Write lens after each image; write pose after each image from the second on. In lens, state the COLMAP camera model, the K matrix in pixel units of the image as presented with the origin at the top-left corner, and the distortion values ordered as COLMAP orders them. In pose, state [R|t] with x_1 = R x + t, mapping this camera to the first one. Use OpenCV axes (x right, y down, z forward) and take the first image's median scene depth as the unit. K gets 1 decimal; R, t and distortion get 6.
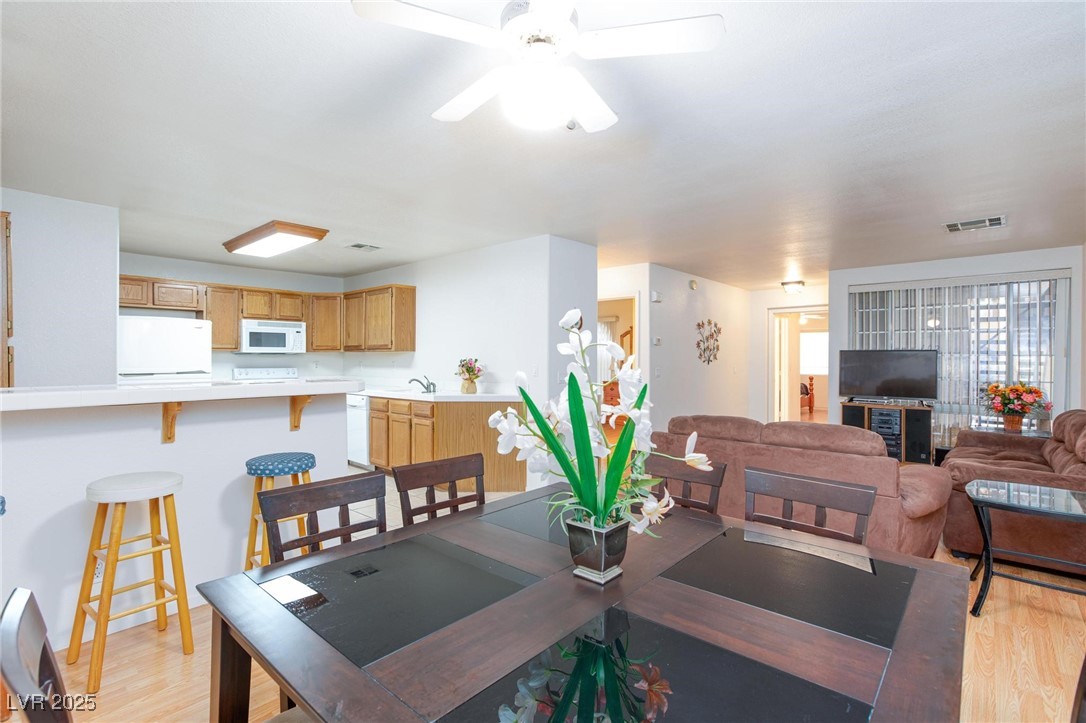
lens RADIAL K [[503.2, 0, 545.3], [0, 503.2, 359.2], [0, 0, 1]] dist [-0.002531, -0.000010]
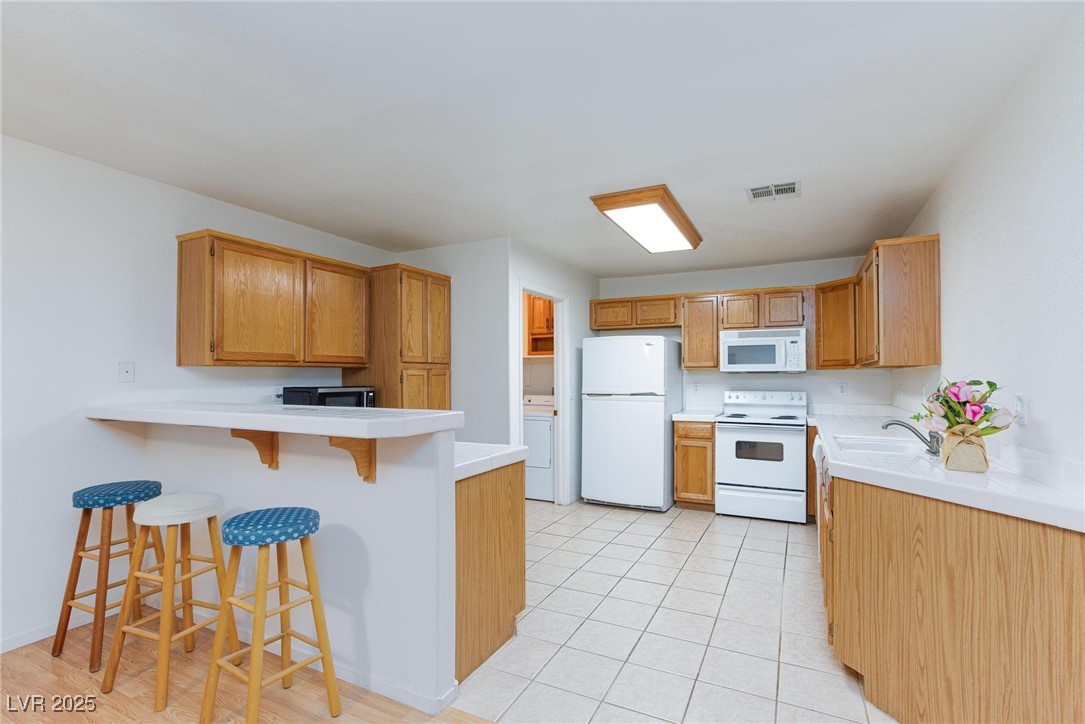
lens RADIAL K [[502.7, 0, 545.2], [0, 502.7, 368.3], [0, 0, 1]] dist [-0.002531, -0.000010]
pose [[0.254882, -0.018268, -0.966799, 0.114379], [-0.001665, 0.999812, -0.019331, -0.002280], [0.966971, 0.006537, 0.254804, 0.498004]]
